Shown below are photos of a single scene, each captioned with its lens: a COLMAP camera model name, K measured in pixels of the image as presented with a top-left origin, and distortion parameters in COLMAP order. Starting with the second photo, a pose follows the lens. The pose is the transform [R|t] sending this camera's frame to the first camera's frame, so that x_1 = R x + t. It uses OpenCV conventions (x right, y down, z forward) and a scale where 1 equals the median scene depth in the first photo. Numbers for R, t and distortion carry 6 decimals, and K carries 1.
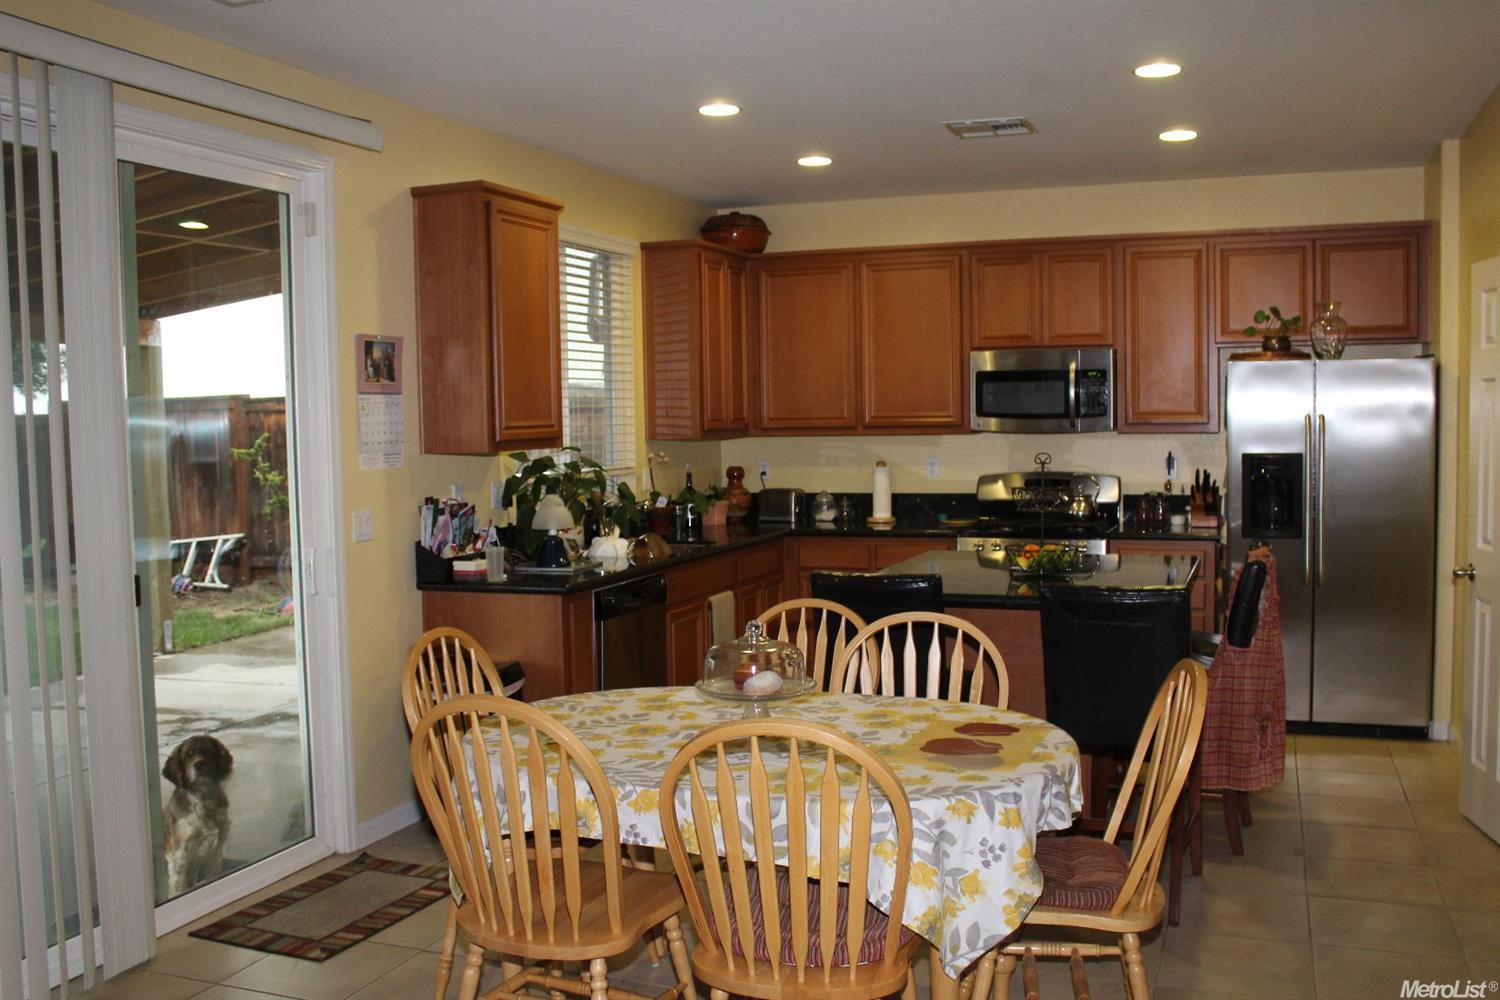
lens RADIAL K [[1361.5, 0, 767.5], [0, 1361.5, 496.2], [0, 0, 1]] dist [-0.161314, 0.158738]
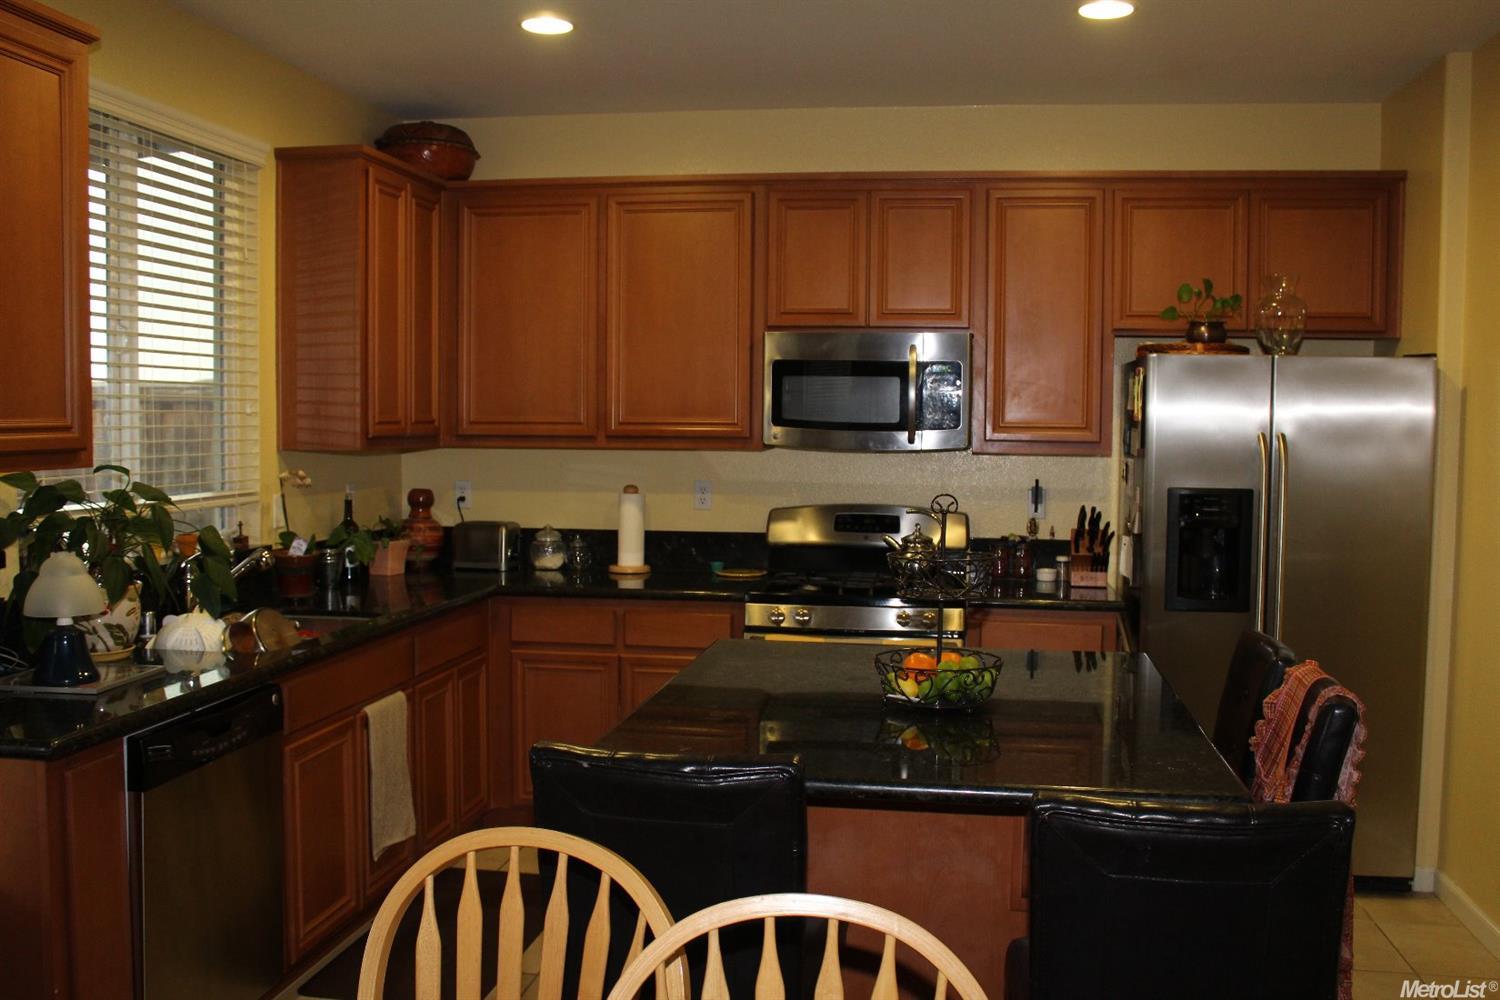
lens RADIAL K [[1361.5, 0, 767.5], [0, 1361.5, 496.2], [0, 0, 1]] dist [-0.161314, 0.158738]
pose [[0.978509, 0.013131, 0.205783, 0.009017], [-0.012770, 0.999914, -0.003078, -0.020370], [-0.205806, 0.000384, 0.978593, 0.320535]]
